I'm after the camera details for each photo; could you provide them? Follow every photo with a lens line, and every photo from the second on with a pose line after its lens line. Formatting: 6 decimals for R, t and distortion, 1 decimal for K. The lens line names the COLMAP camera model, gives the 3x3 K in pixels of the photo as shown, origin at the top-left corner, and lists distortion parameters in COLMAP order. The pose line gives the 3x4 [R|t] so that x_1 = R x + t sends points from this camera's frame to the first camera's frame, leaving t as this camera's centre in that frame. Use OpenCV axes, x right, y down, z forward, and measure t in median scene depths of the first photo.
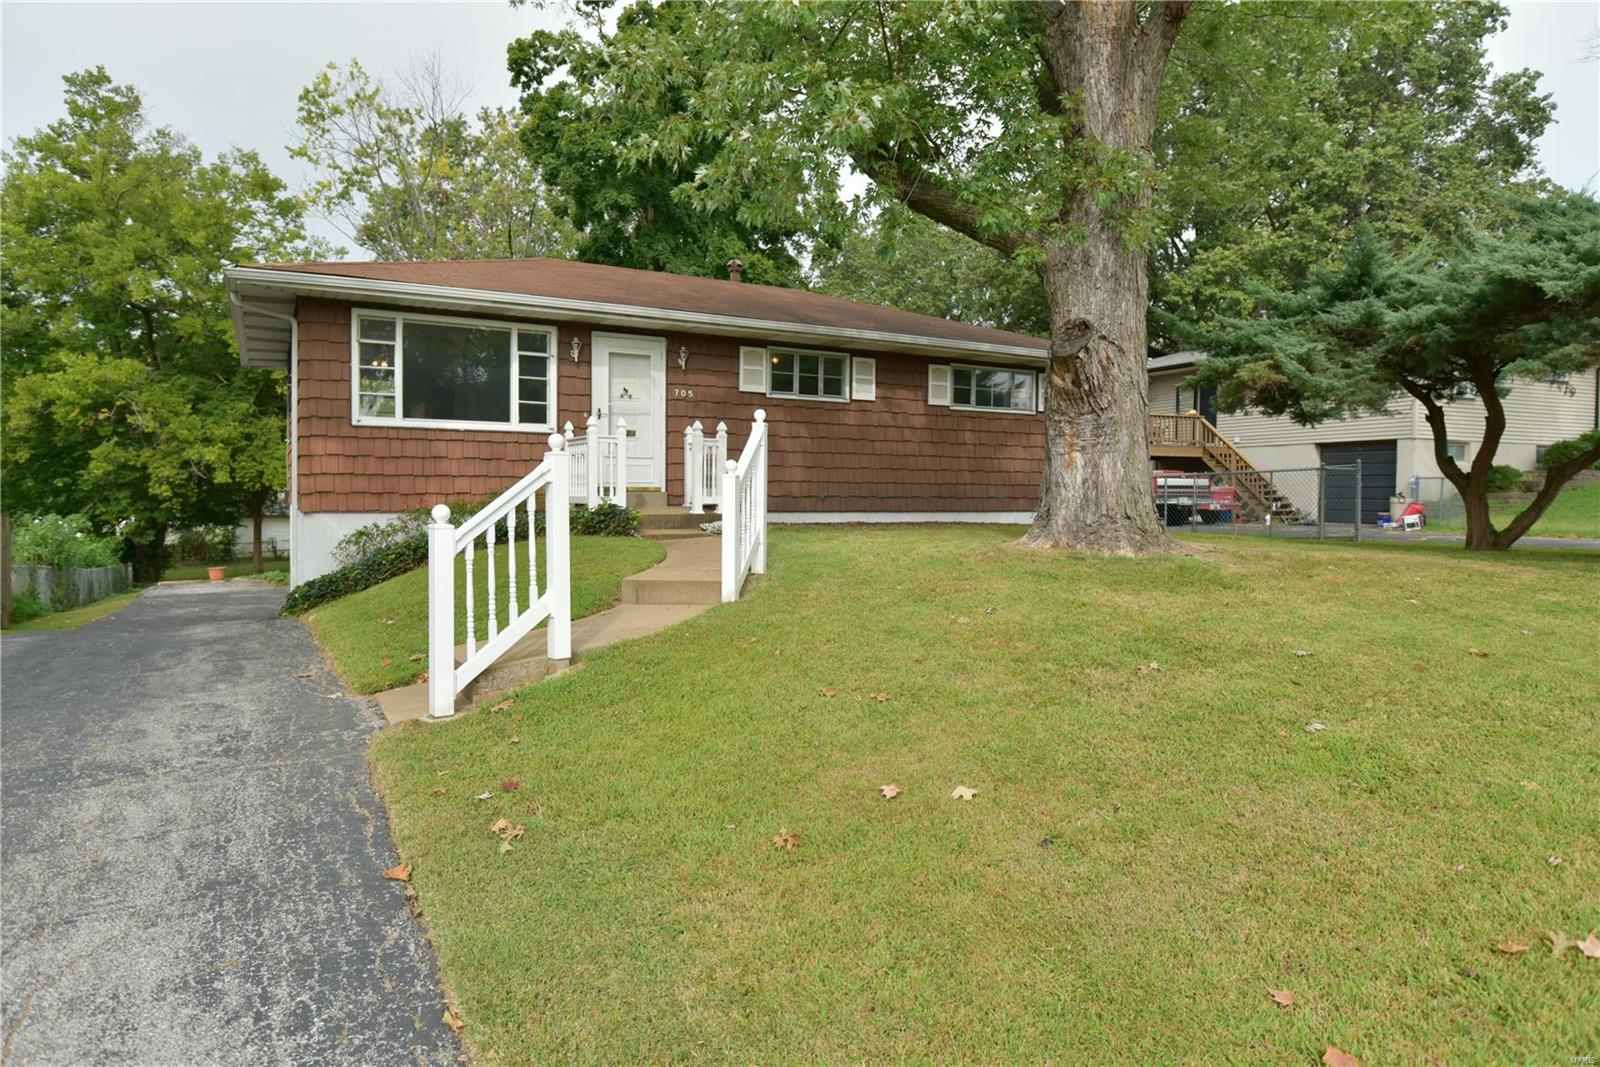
lens RADIAL K [[944.5, 0, 790.6], [0, 944.5, 529.3], [0, 0, 1]] dist [-0.013186, -0.004616]
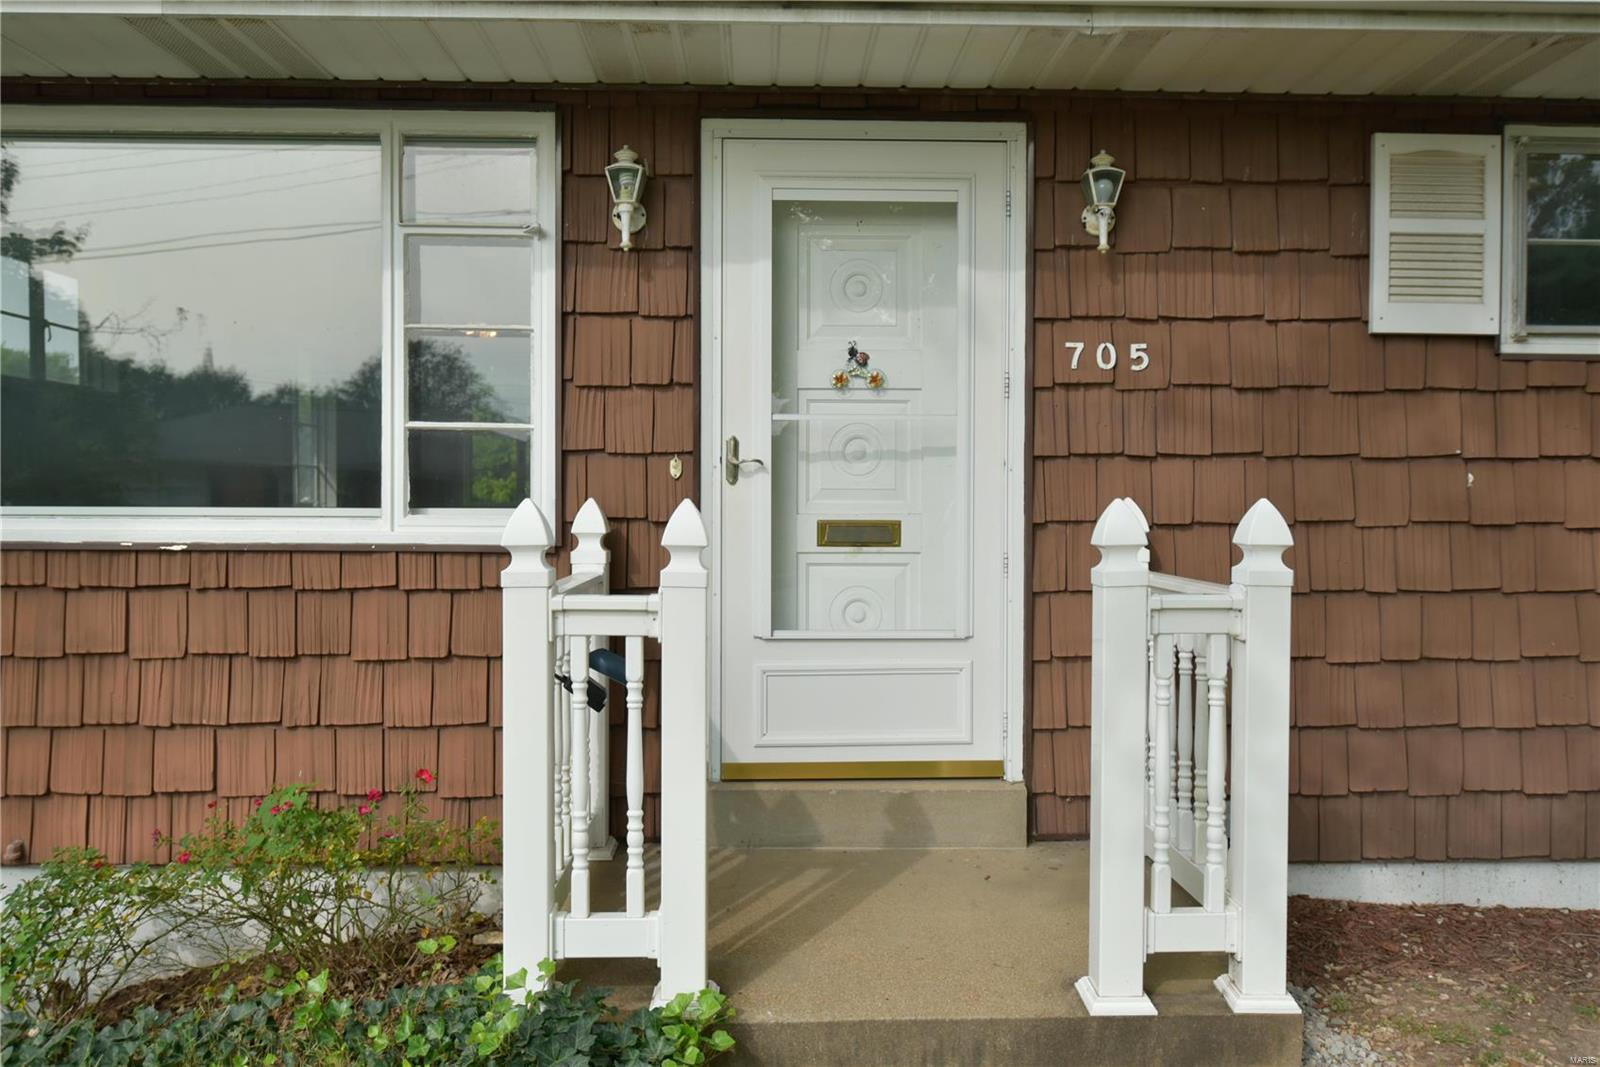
lens RADIAL K [[1249.0, 0, 814.2], [0, 1249.0, 524.2], [0, 0, 1]] dist [-0.008205, -0.004123]
pose [[0.890031, 0.004527, -0.455878, -0.035511], [-0.013326, 0.999782, -0.016089, -0.092046], [0.455706, 0.020395, 0.889897, 0.659775]]
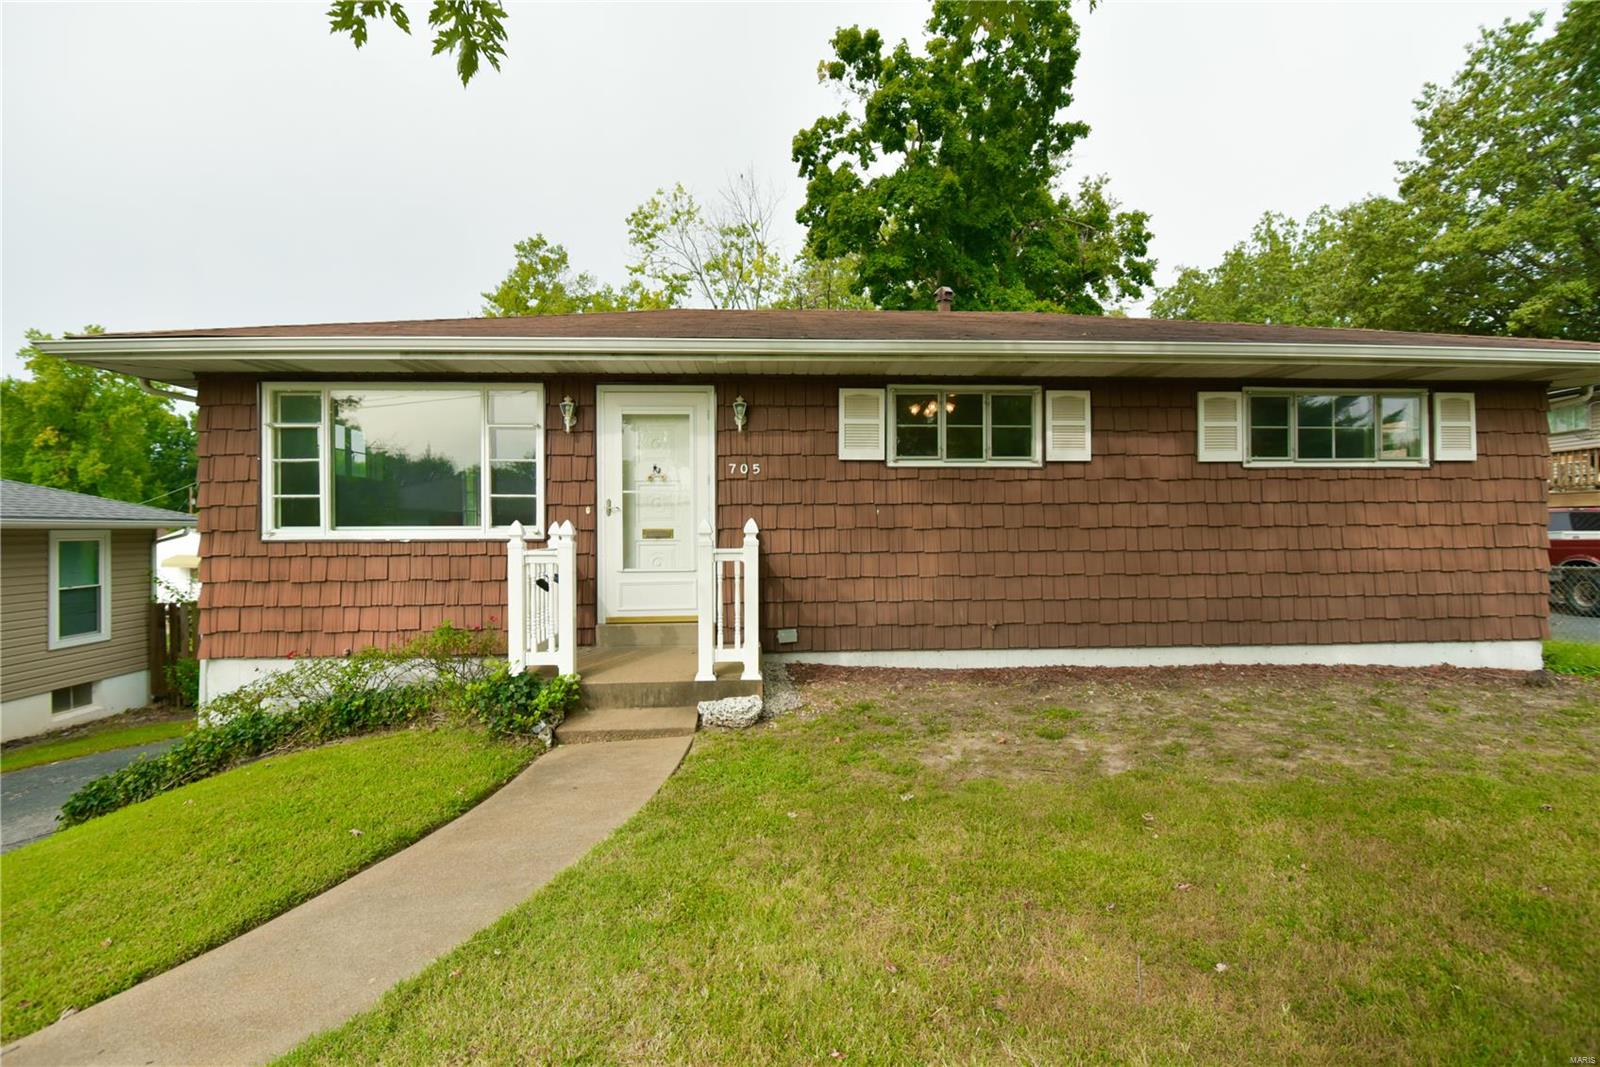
lens RADIAL K [[730.7, 0, 809.2], [0, 730.7, 528.7], [0, 0, 1]] dist [-0.011876, -0.001529]
pose [[0.901907, -0.012846, -0.431740, 0.134192], [-0.002845, 0.999359, -0.035679, -0.081160], [0.431921, 0.033408, 0.901292, 0.541648]]
